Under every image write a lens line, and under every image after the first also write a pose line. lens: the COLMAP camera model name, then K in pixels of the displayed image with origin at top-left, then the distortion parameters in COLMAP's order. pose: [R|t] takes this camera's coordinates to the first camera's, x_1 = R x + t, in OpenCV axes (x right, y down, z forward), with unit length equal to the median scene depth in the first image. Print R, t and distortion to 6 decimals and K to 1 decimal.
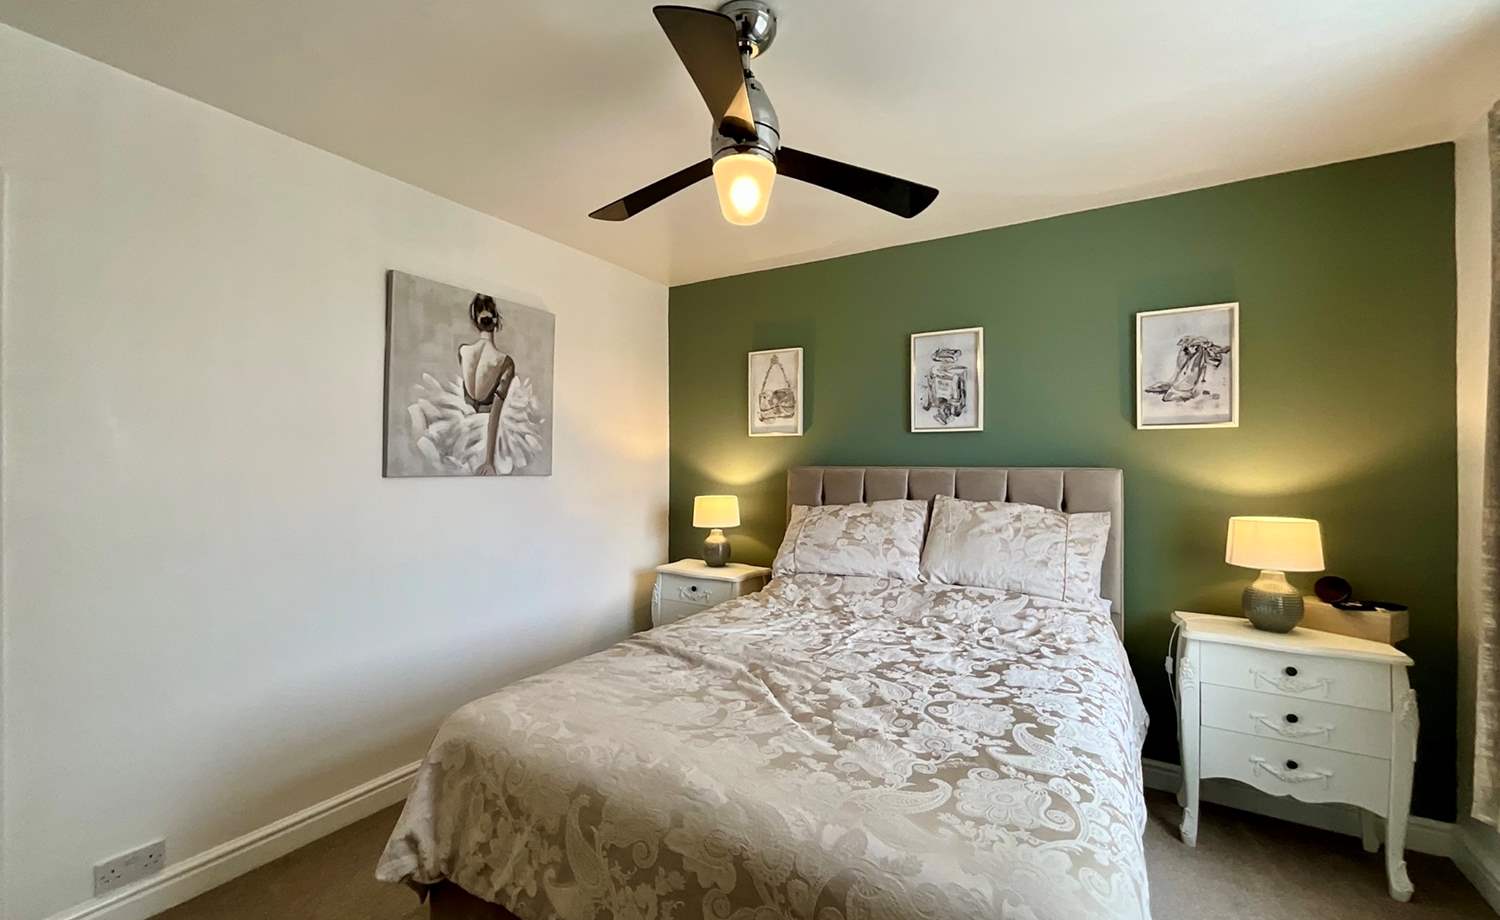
lens RADIAL K [[608.8, 0, 750.0], [0, 608.8, 460.0], [0, 0, 1]] dist [0.000543, 0.000288]
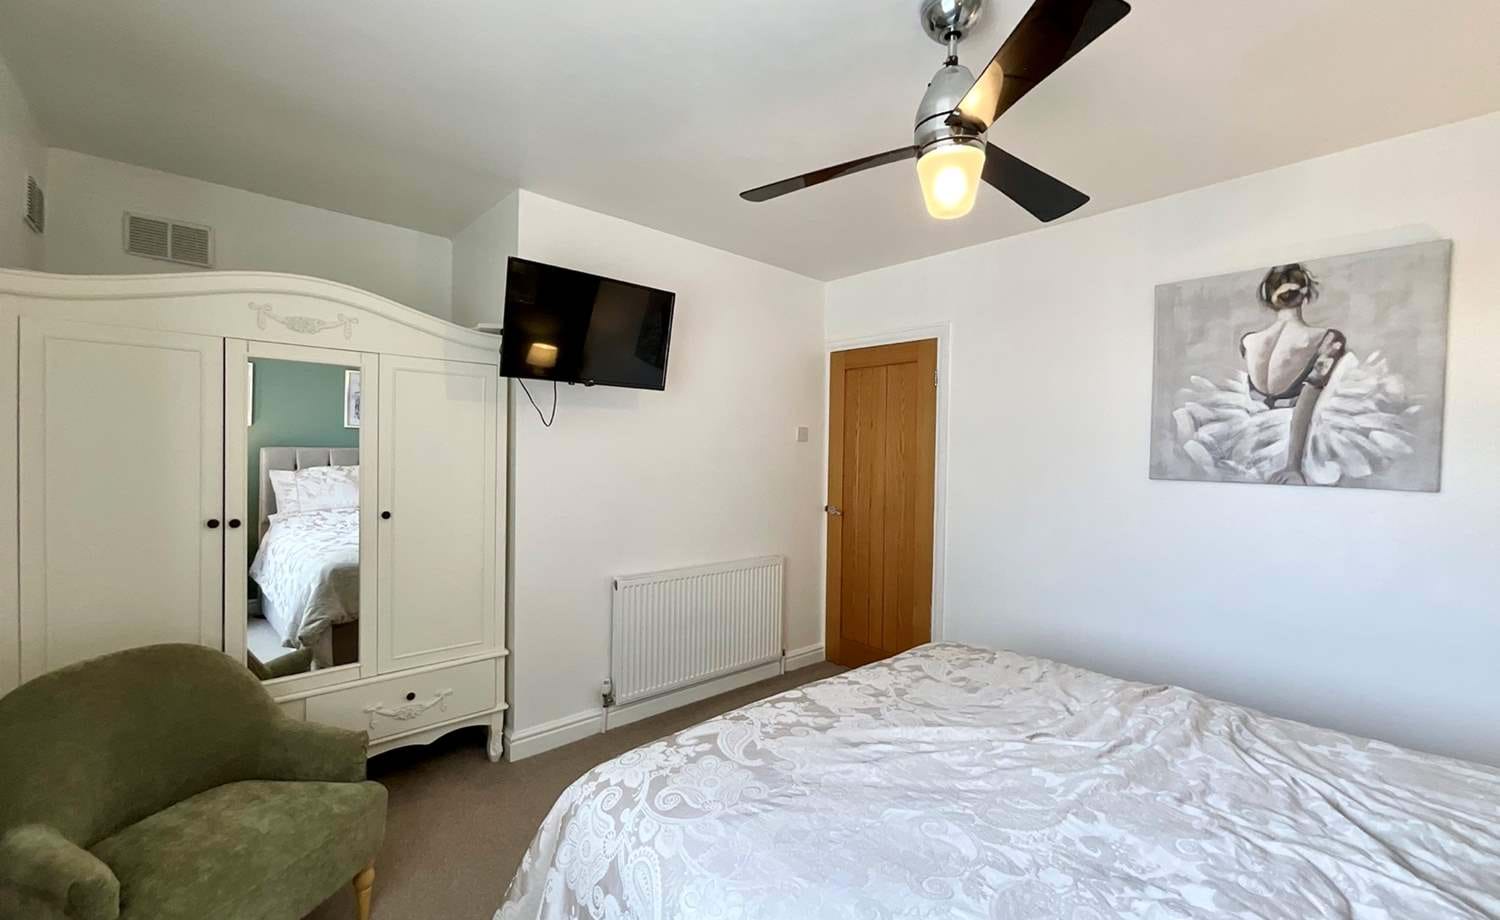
lens RADIAL K [[608.8, 0, 750.0], [0, 608.8, 460.0], [0, 0, 1]] dist [0.000543, 0.000288]
pose [[-0.298231, 0.003822, -0.954486, 0.575431], [-0.016557, 0.999821, 0.009177, -0.002719], [0.954350, 0.018540, -0.298114, 0.564390]]
